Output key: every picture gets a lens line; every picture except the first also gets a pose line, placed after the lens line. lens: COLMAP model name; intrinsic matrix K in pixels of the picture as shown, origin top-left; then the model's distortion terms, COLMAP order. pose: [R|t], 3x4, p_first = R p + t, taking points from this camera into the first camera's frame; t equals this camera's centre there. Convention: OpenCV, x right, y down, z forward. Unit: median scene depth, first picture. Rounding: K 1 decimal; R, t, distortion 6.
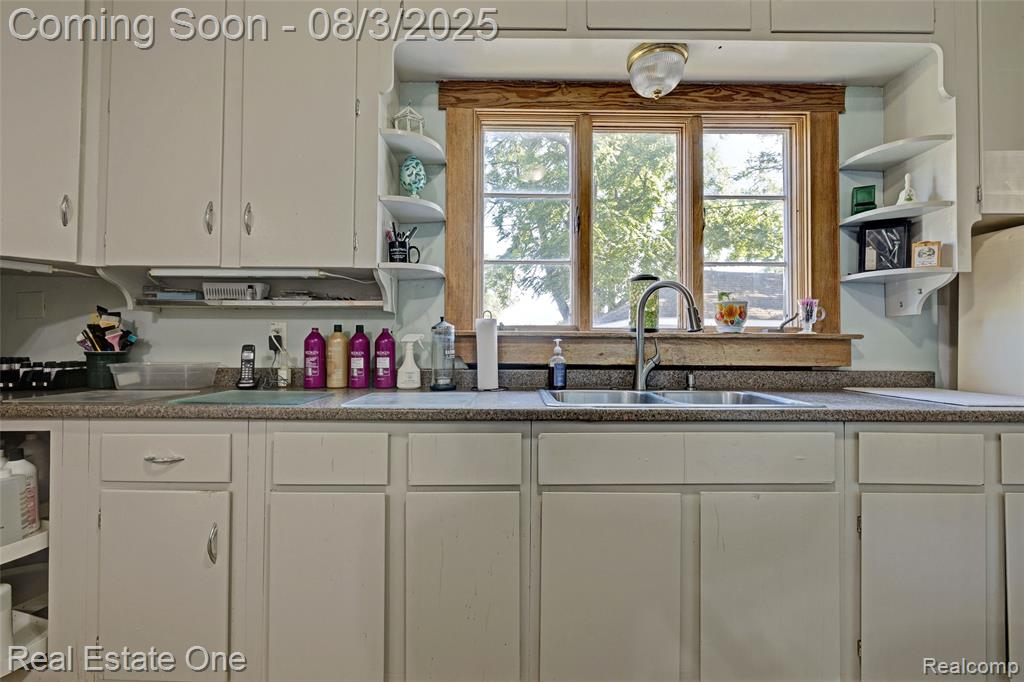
lens RADIAL K [[438.2, 0, 510.3], [0, 438.2, 340.4], [0, 0, 1]] dist [0.002501, -0.000645]
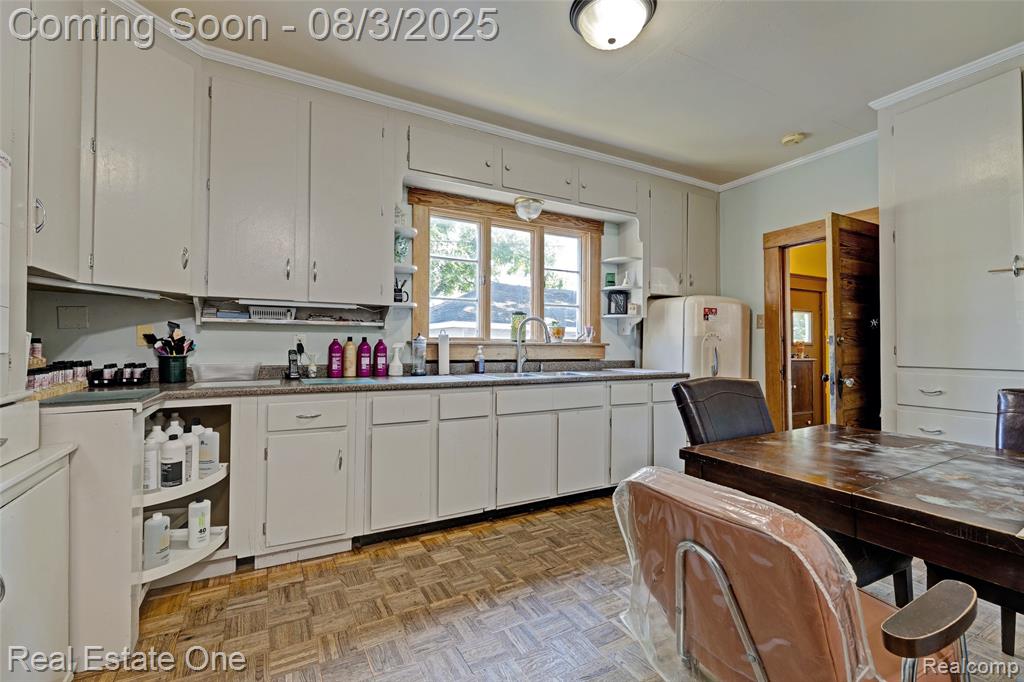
lens RADIAL K [[438.2, 0, 512.9], [0, 438.2, 341.3], [0, 0, 1]] dist [0.002501, -0.000645]
pose [[0.881722, 0.004782, 0.471745, -0.623135], [-0.010350, 0.999904, 0.009209, -0.039781], [-0.471656, -0.013003, 0.881687, -0.662579]]
